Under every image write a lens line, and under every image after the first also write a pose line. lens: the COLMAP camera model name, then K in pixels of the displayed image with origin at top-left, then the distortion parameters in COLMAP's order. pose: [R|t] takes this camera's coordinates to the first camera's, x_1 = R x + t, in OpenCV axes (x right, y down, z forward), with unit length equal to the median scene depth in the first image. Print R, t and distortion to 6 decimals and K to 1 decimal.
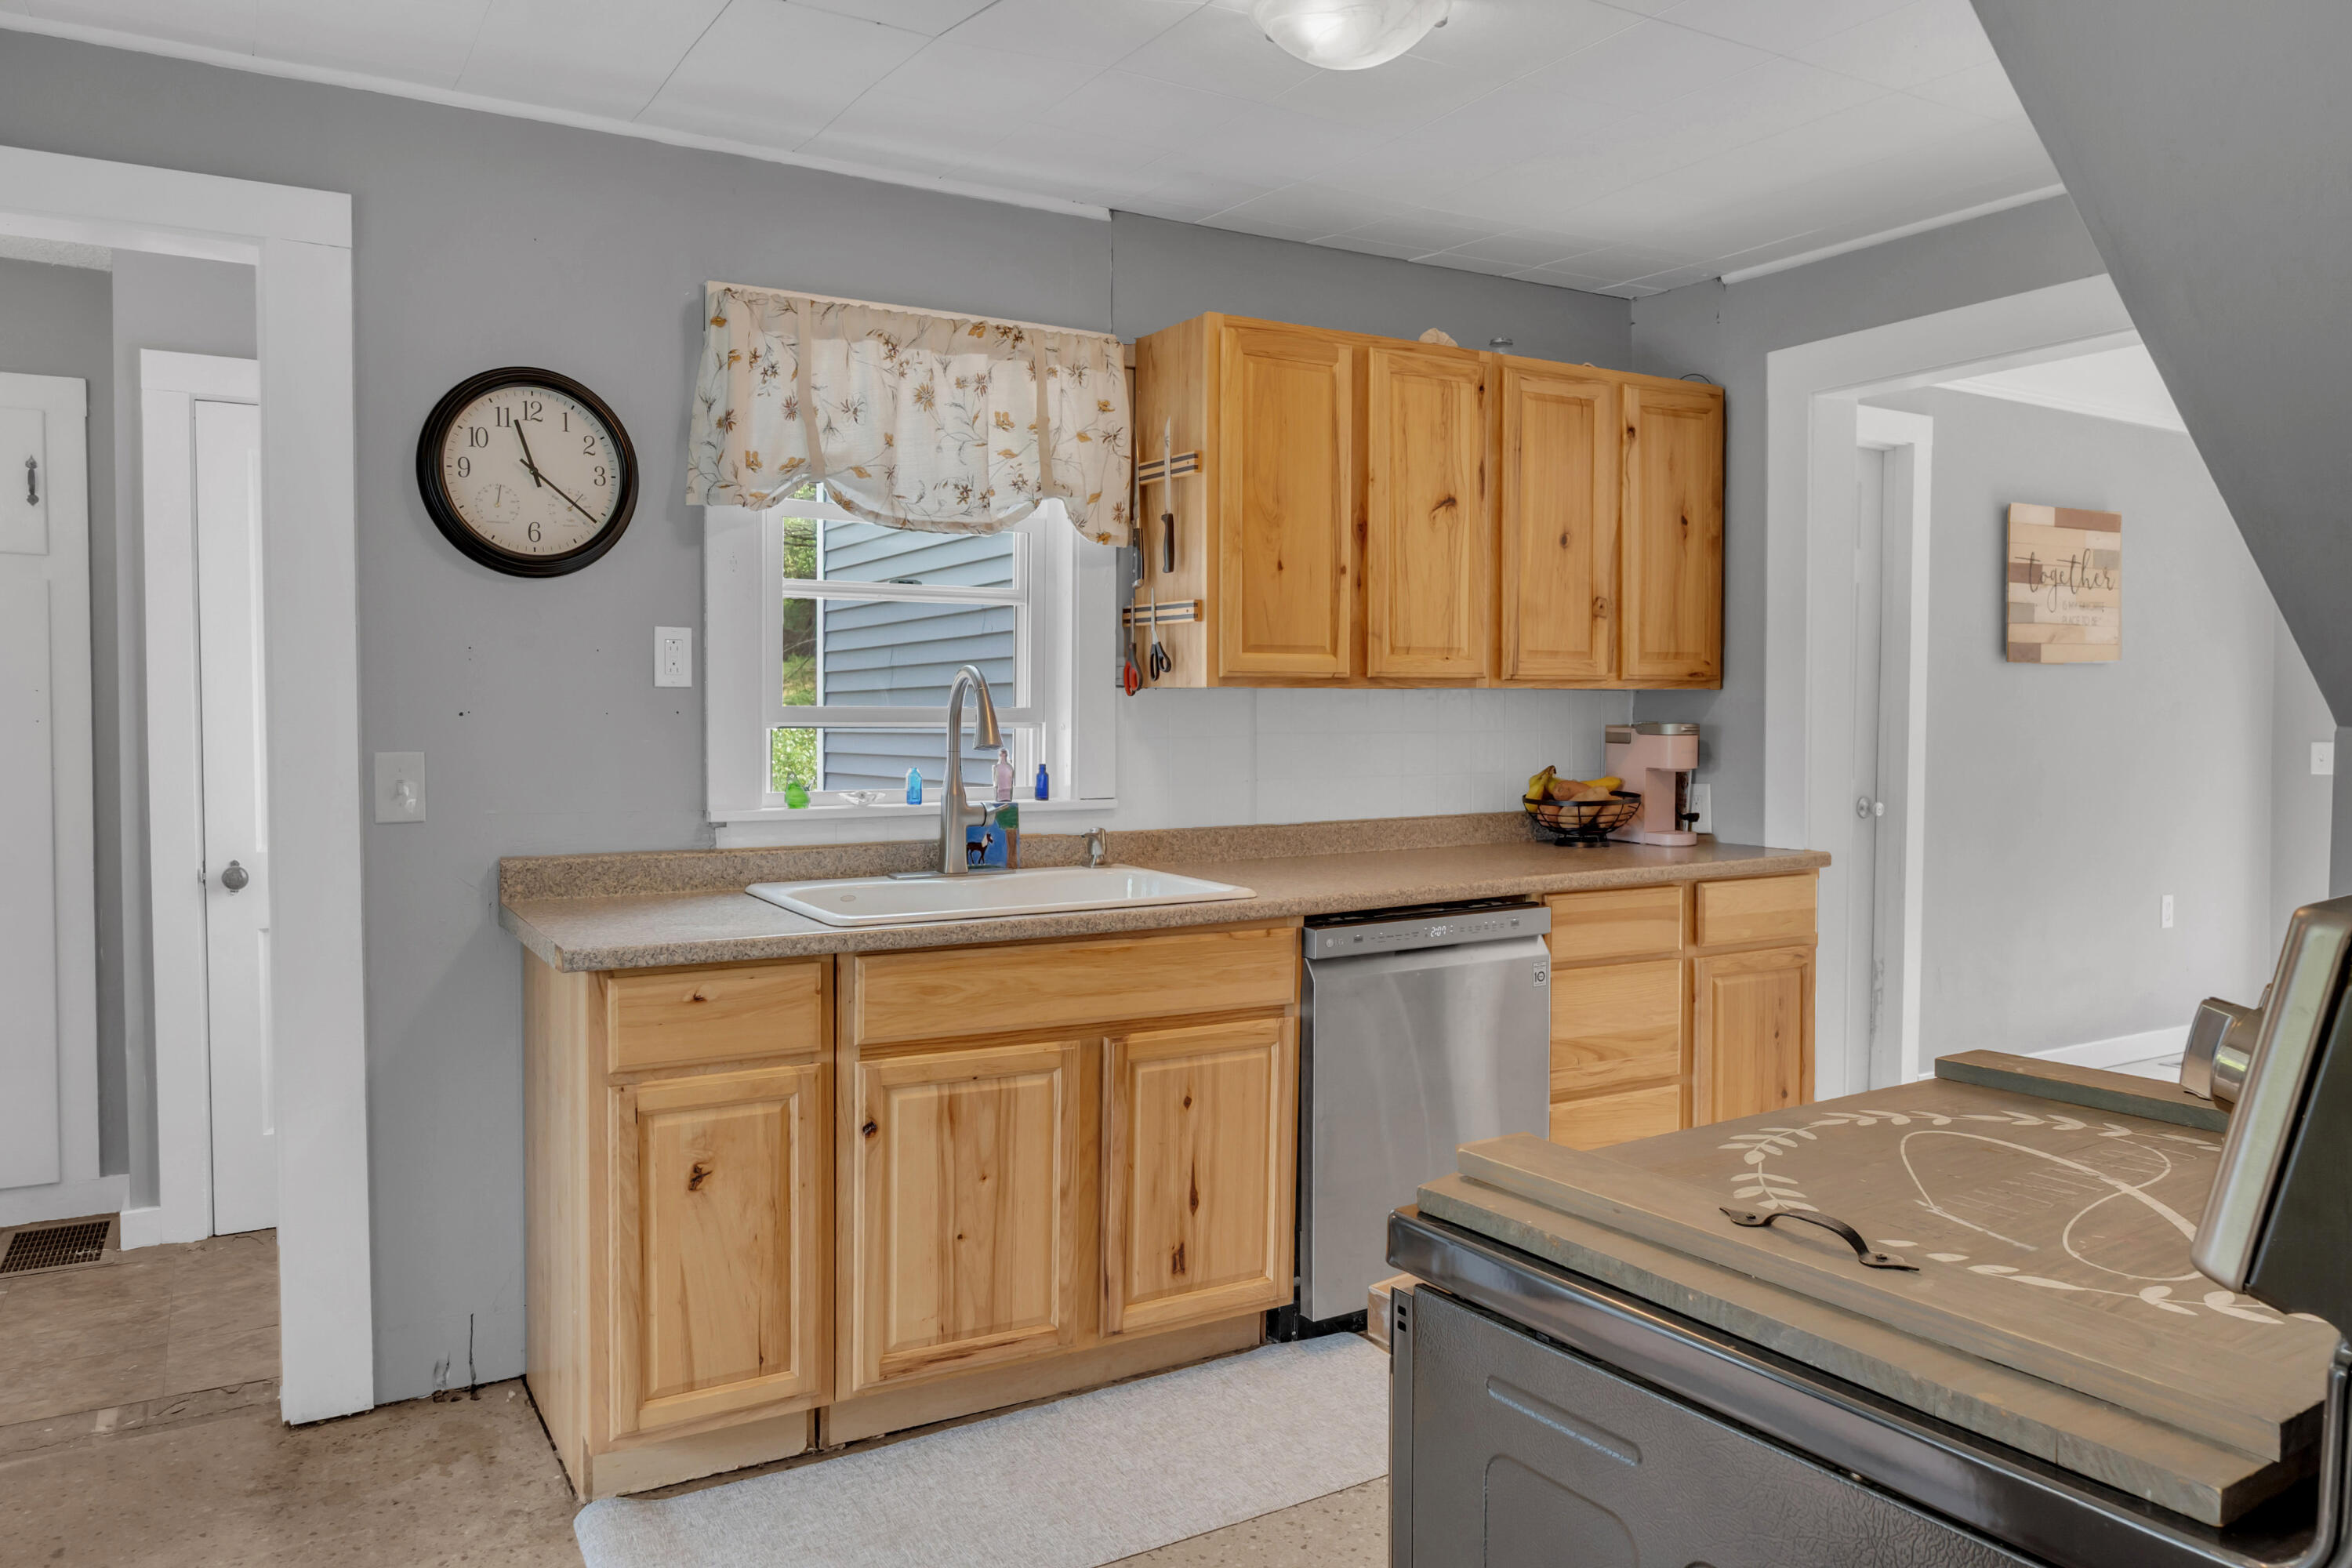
lens RADIAL K [[1630.7, 0, 1169.2], [0, 1630.7, 767.9], [0, 0, 1]] dist [0.003719, -0.003014]
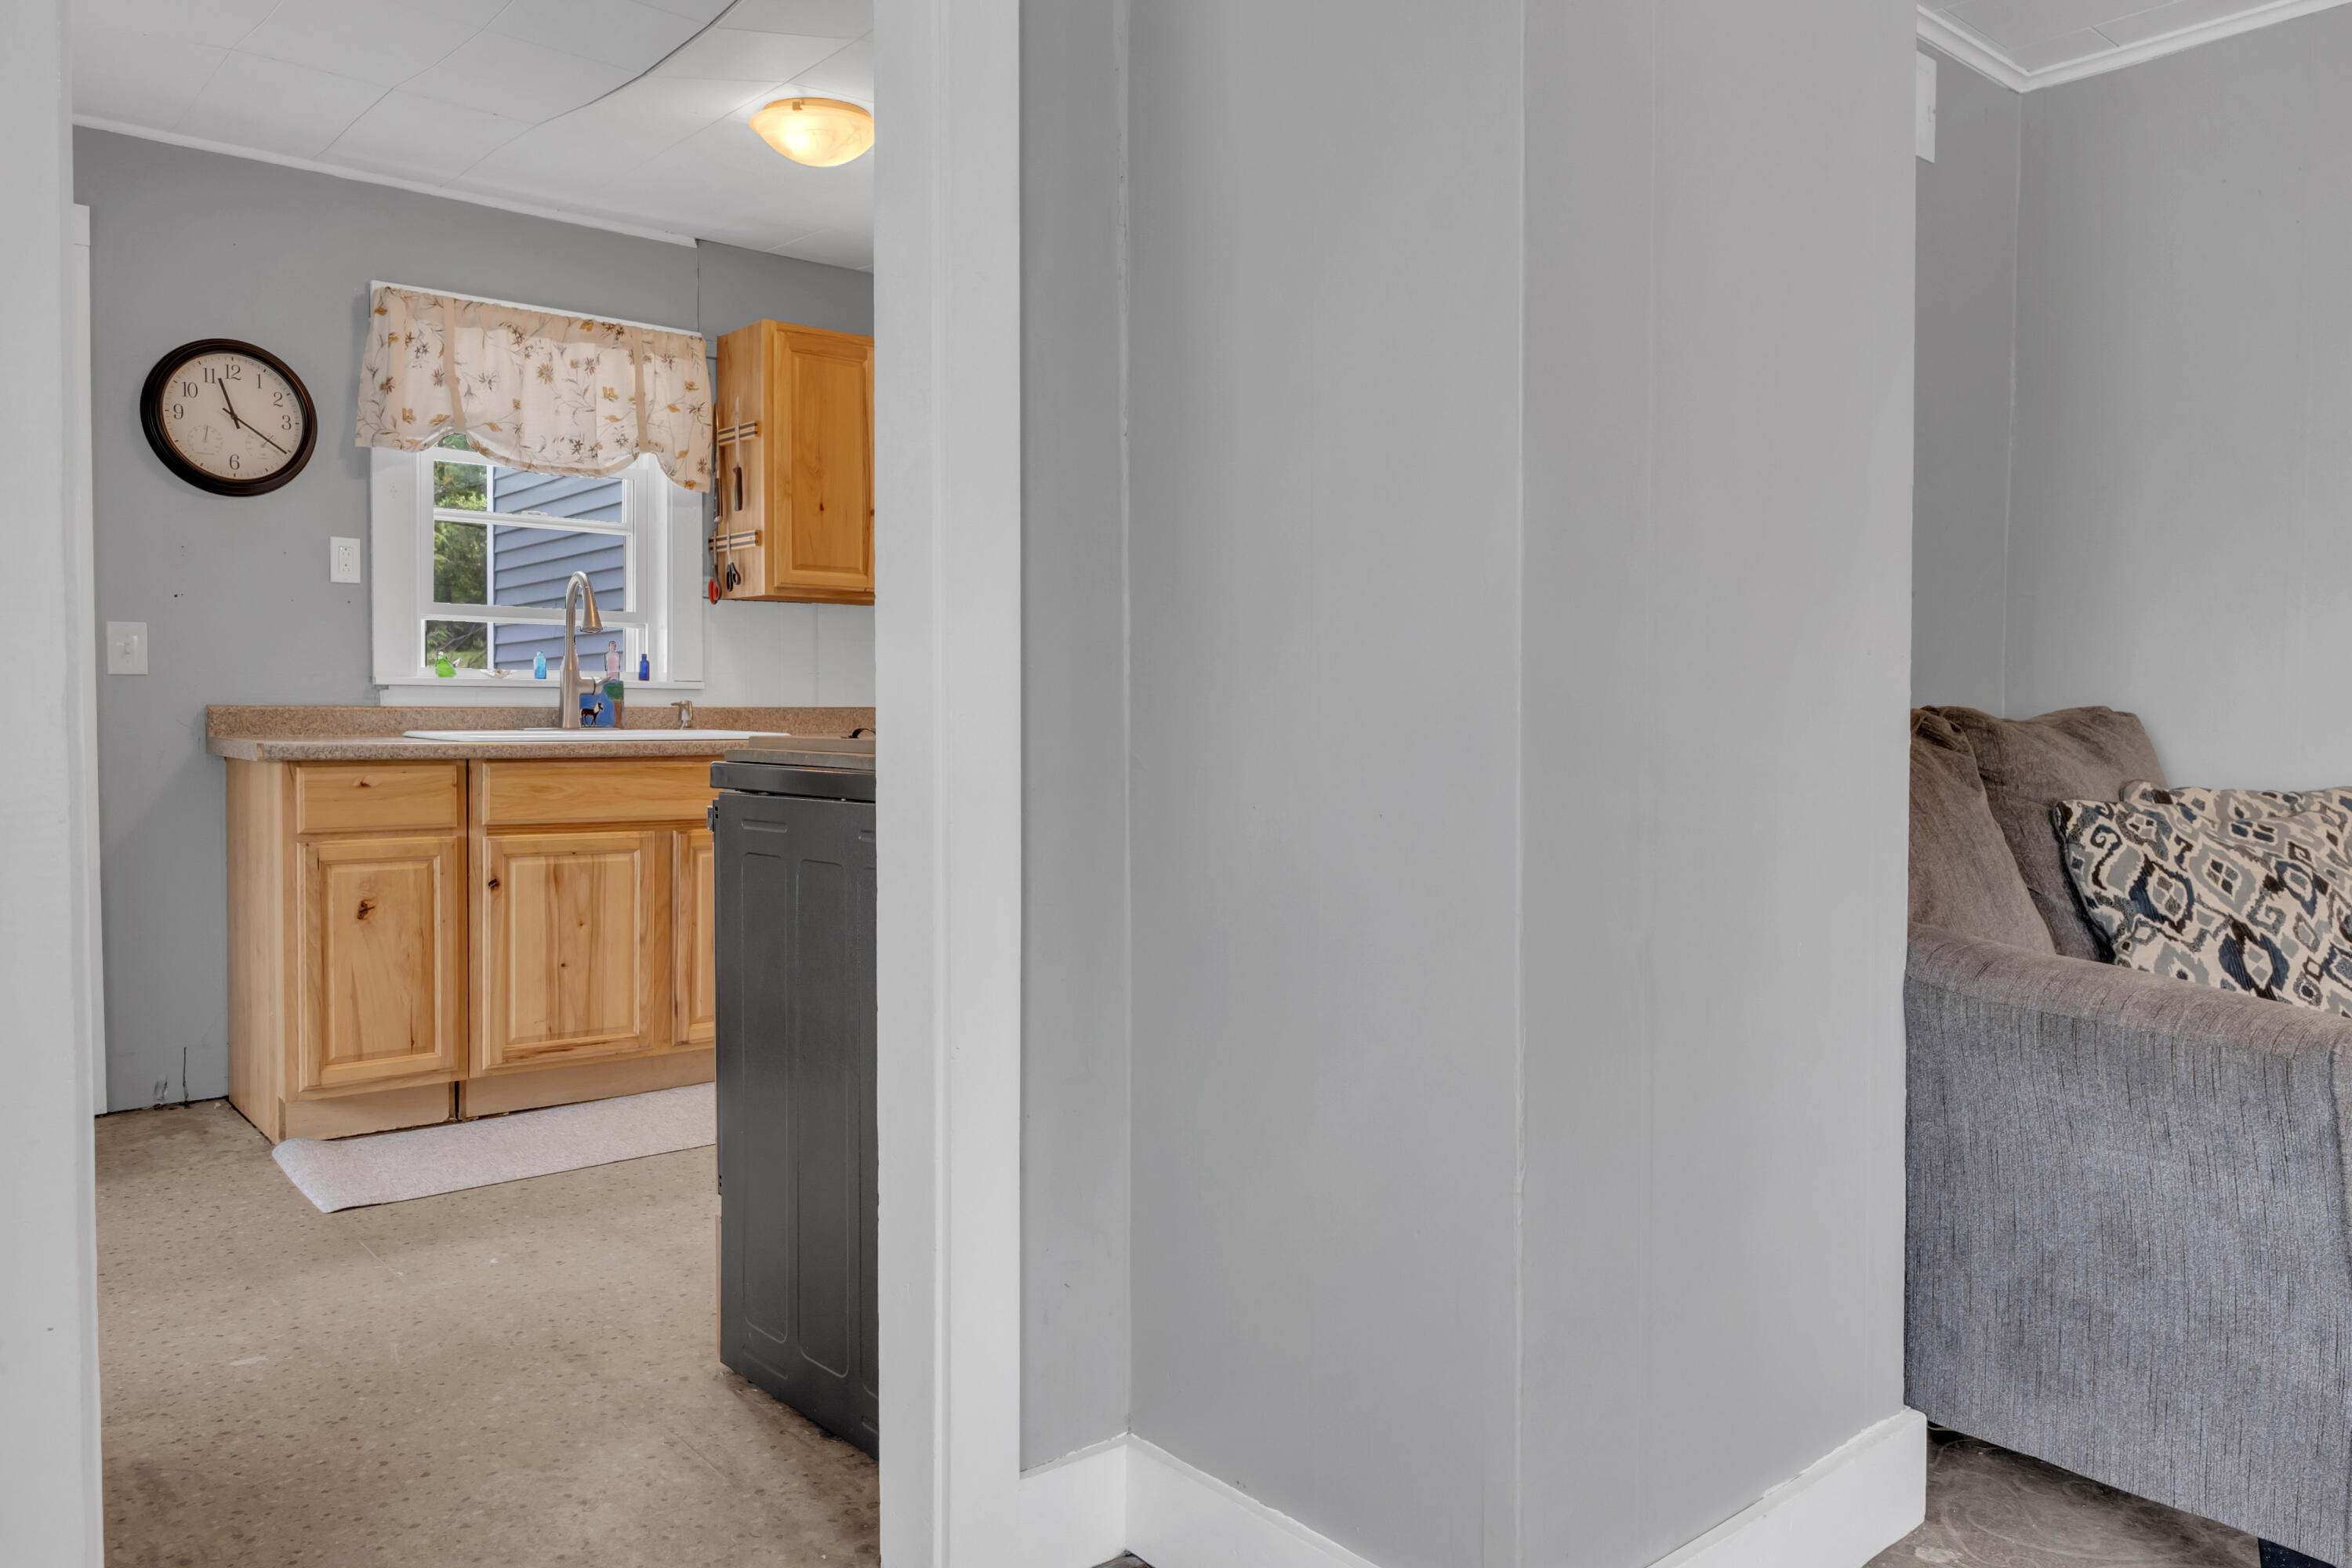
lens RADIAL K [[1630.7, 0, 1169.2], [0, 1630.7, 767.9], [0, 0, 1]] dist [0.003719, -0.003014]
pose [[0.985561, -0.003301, 0.169291, 0.134705], [0.003609, 0.999992, -0.001510, 0.106885], [-0.169284, 0.002099, 0.985565, -0.433498]]
